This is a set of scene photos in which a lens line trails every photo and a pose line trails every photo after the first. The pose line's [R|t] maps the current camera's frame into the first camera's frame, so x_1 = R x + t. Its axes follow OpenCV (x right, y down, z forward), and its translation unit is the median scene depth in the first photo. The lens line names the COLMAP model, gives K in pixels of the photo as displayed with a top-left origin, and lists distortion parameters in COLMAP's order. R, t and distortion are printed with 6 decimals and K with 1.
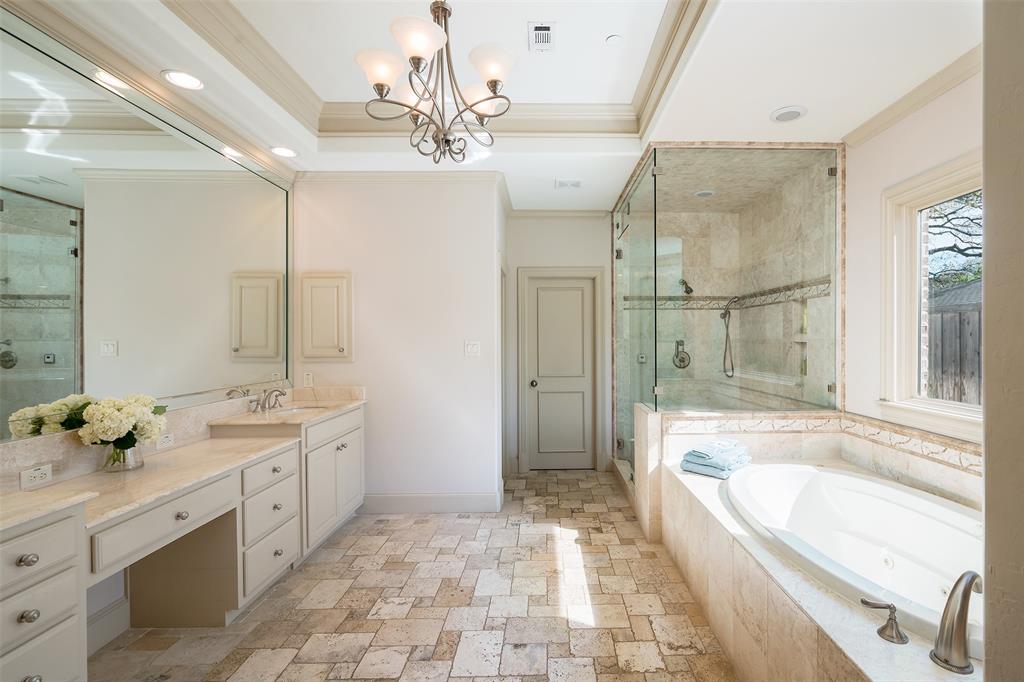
lens RADIAL K [[484.5, 0, 512.0], [0, 484.5, 341.0], [0, 0, 1]] dist [0.000578, 0.000138]
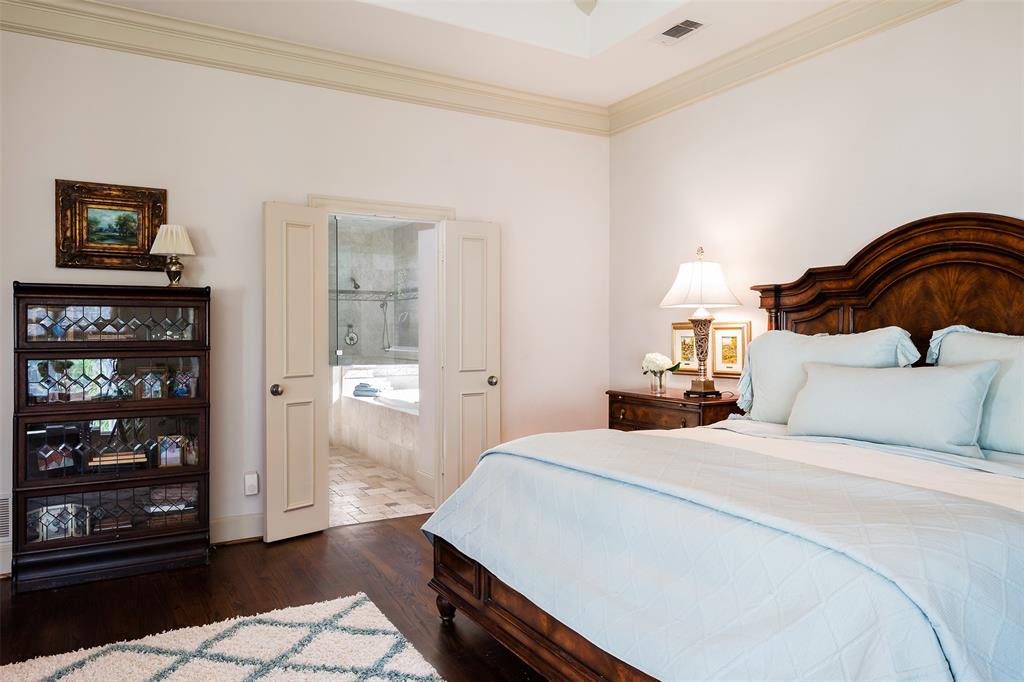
lens RADIAL K [[671.0, 0, 512.0], [0, 671.0, 341.0], [0, 0, 1]] dist [-0.001954, -0.001086]
pose [[0.834449, 0.006904, 0.551042, -0.364252], [-0.006016, 0.999976, -0.003420, 0.063468], [-0.551053, -0.000461, 0.834470, -0.953074]]
